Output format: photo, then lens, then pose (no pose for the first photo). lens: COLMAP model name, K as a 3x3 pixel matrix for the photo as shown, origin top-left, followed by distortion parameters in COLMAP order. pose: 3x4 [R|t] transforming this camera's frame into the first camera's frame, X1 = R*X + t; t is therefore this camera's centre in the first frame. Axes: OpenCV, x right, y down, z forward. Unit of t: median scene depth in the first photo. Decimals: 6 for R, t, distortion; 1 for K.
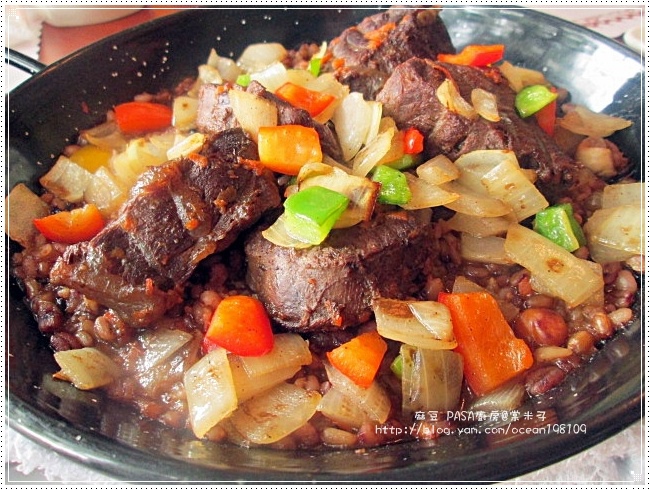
lens RADIAL K [[525.2, 0, 293.6], [0, 525.2, 243.3], [0, 0, 1]] dist [-0.033345, 0.013274]
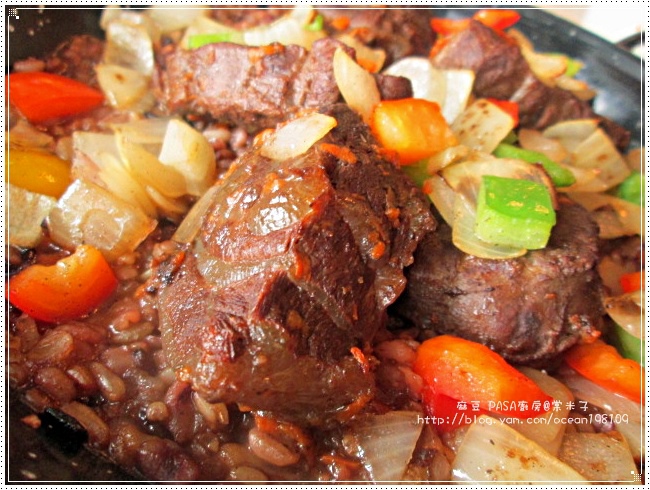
lens RADIAL K [[525.2, 0, 293.6], [0, 525.2, 243.3], [0, 0, 1]] dist [-0.033345, 0.013274]
pose [[0.844832, -0.157571, 0.511303, -0.595617], [0.142824, 0.987389, 0.068299, -0.099886], [-0.515617, 0.015325, 0.856682, 0.473855]]
